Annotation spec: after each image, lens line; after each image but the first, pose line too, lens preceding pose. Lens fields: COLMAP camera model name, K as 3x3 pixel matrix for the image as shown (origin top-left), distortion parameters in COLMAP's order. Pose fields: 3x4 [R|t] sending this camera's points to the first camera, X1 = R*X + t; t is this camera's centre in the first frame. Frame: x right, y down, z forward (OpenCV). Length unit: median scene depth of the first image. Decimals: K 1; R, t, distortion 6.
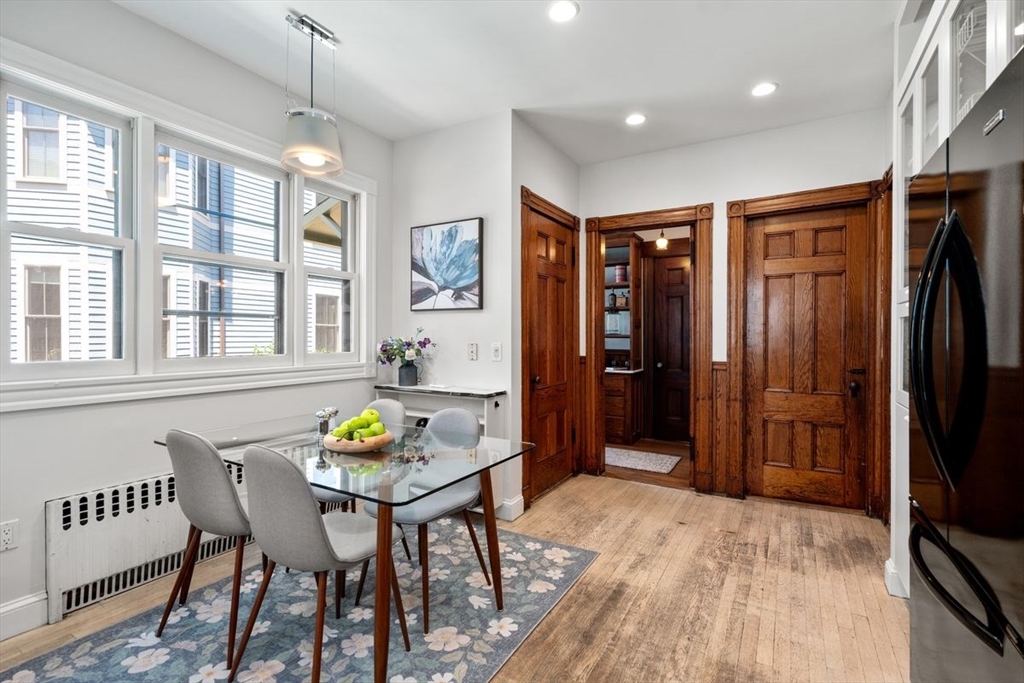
lens RADIAL K [[470.5, 0, 505.2], [0, 470.5, 335.9], [0, 0, 1]] dist [-0.022087, -0.000246]
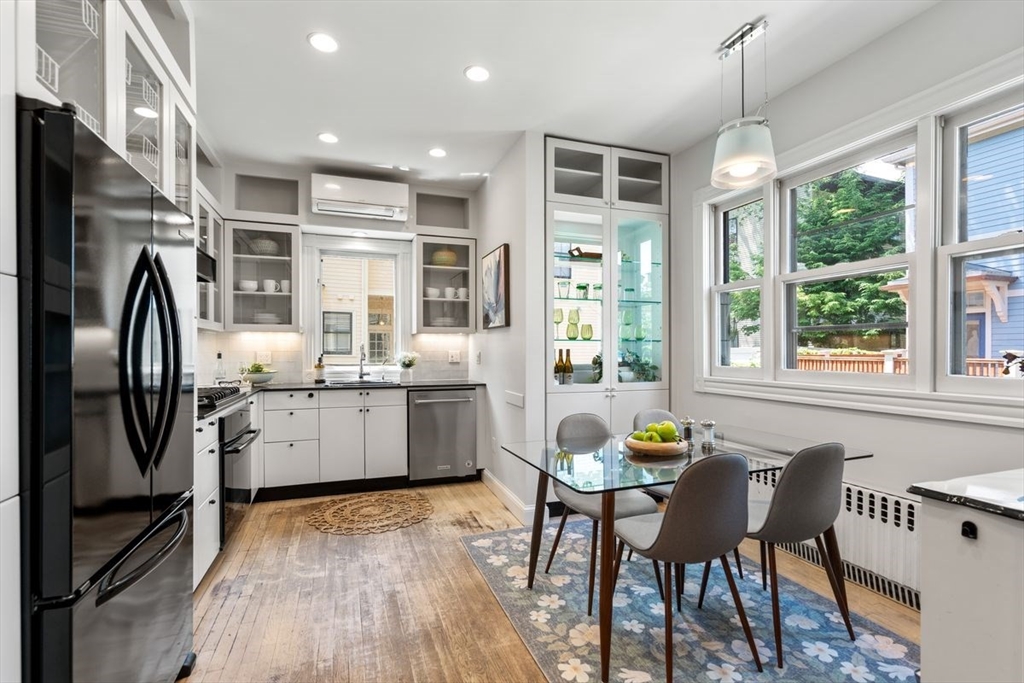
lens RADIAL K [[470.5, 0, 506.4], [0, 470.5, 349.9], [0, 0, 1]] dist [-0.022087, -0.000246]
pose [[-0.640271, -0.012671, -0.768044, 0.649157], [-0.013298, 0.999897, -0.005410, 0.016432], [0.768034, 0.006749, -0.640374, 1.237340]]
